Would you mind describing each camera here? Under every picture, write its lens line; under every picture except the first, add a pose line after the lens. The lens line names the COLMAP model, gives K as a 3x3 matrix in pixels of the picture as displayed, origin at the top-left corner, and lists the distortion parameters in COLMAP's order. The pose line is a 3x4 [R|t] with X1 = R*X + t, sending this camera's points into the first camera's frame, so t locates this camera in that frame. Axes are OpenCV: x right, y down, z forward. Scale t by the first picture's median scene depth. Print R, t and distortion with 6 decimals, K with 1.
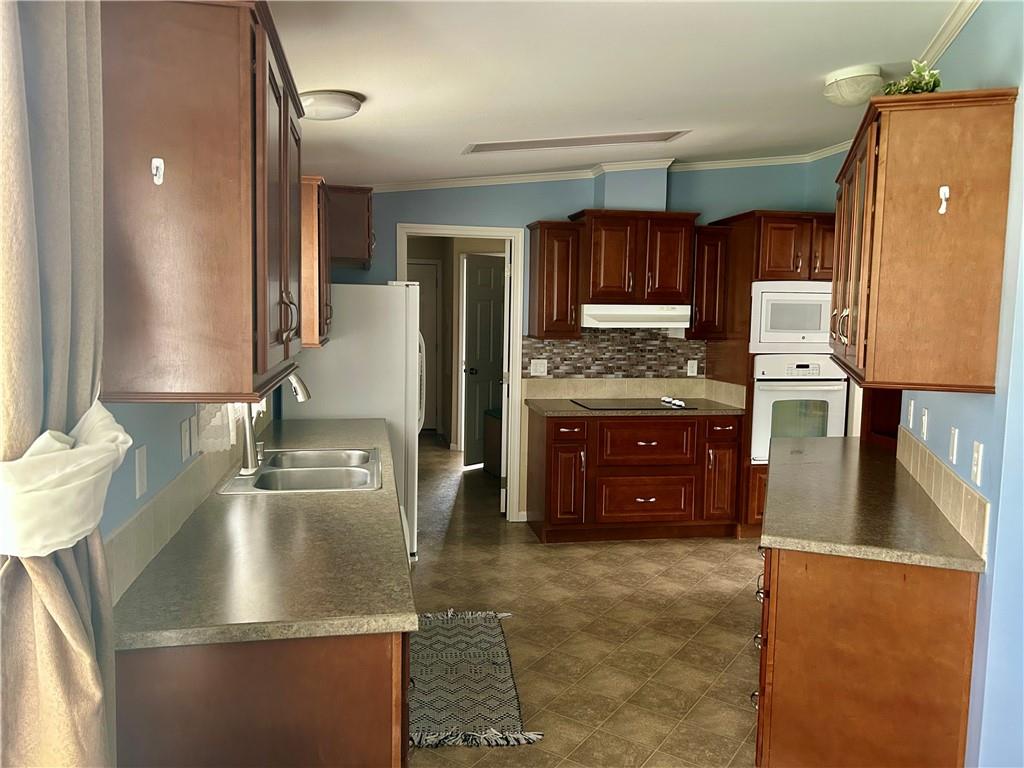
lens RADIAL K [[769.6, 0, 511.0], [0, 769.6, 381.9], [0, 0, 1]] dist [0.056575, -0.065042]
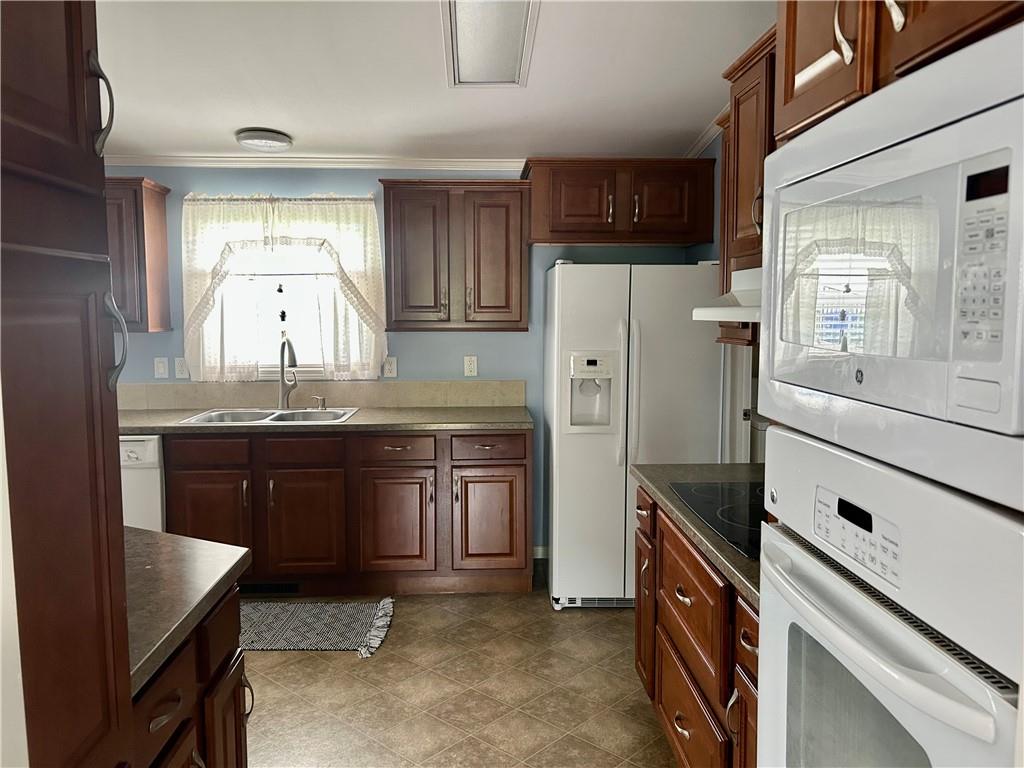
lens RADIAL K [[769.6, 0, 510.5], [0, 769.6, 380.5], [0, 0, 1]] dist [0.056575, -0.065042]
pose [[-0.152705, 0.072878, -0.985581, 0.742090], [-0.090065, 0.992101, 0.087314, -0.080321], [0.984159, 0.102100, -0.144935, 1.177483]]
